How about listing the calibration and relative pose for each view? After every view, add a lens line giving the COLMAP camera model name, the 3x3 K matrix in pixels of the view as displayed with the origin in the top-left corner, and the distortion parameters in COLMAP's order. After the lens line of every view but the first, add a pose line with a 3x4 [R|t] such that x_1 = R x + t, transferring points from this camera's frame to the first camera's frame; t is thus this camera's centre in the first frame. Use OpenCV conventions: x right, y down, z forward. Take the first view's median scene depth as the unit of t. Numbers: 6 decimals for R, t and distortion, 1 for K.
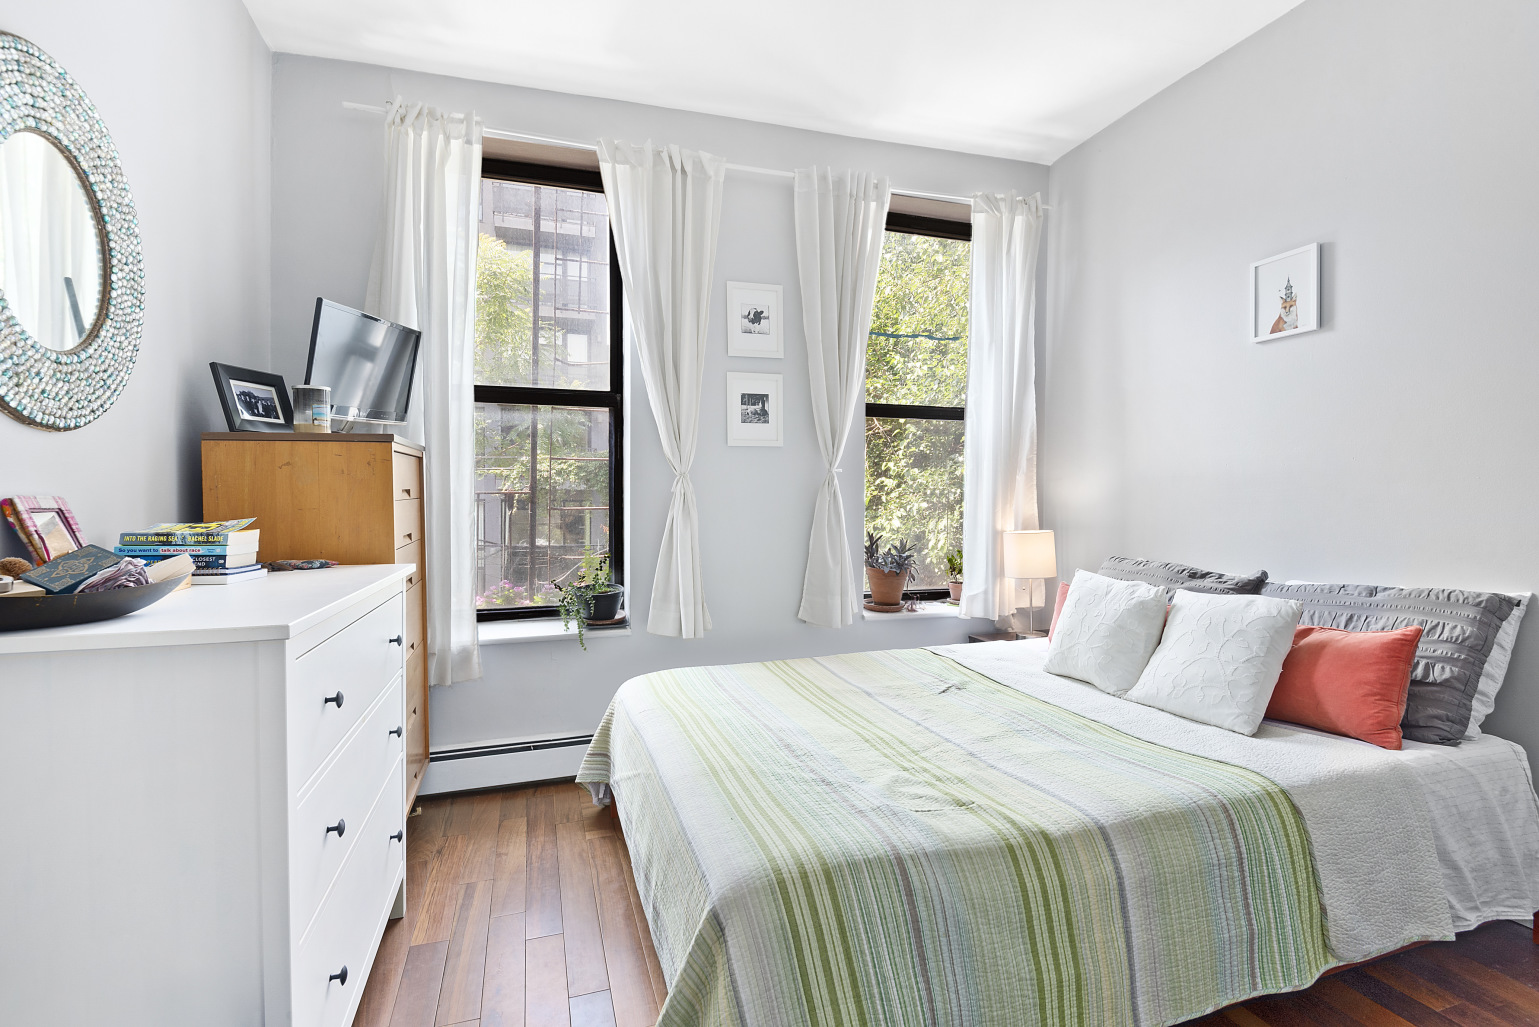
lens RADIAL K [[717.8, 0, 766.3], [0, 717.8, 504.7], [0, 0, 1]] dist [0.000794, 0.000005]
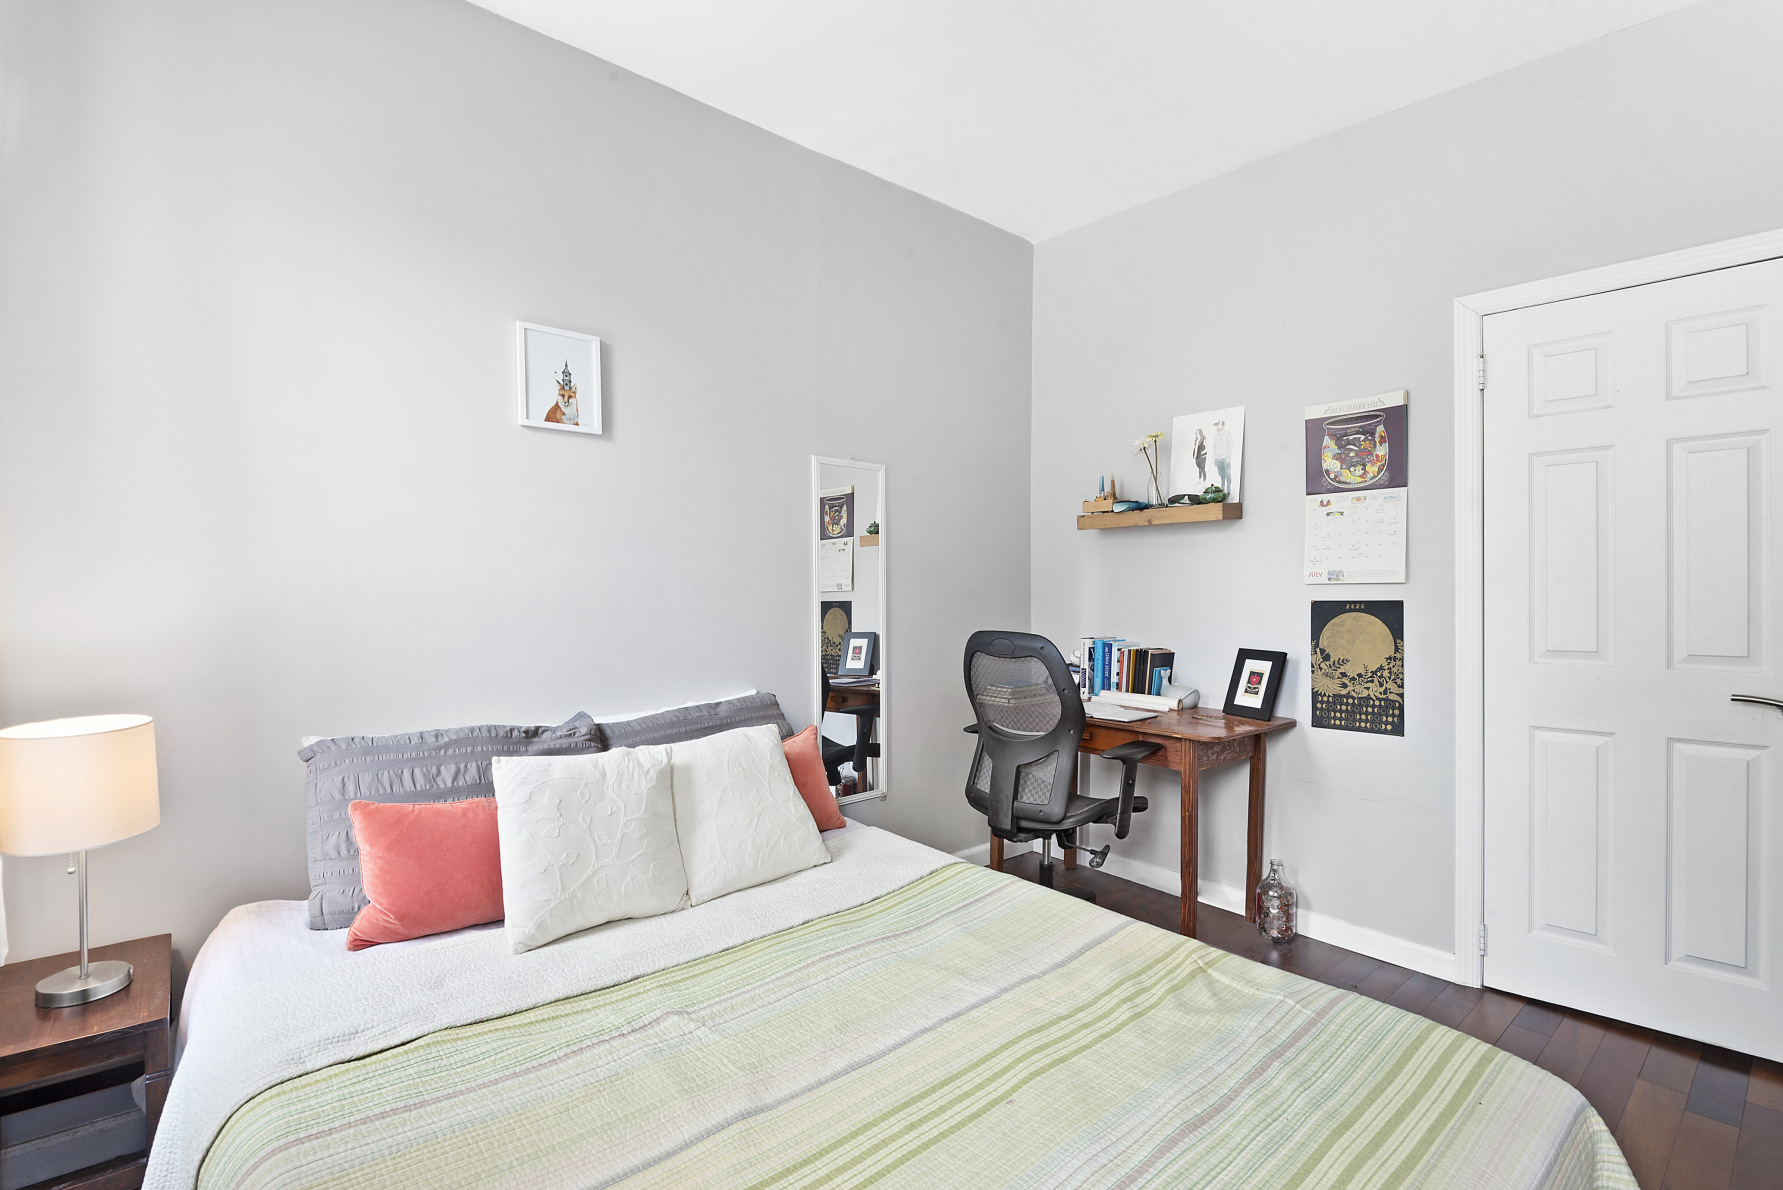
lens RADIAL K [[831.6, 0, 885.3], [0, 831.6, 593.5], [0, 0, 1]] dist [0.000794, 0.000005]
pose [[-0.380371, 0.000559, 0.924834, -0.344261], [0.020881, 0.999750, 0.007984, -0.046665], [-0.924598, 0.022348, -0.380288, 1.104860]]
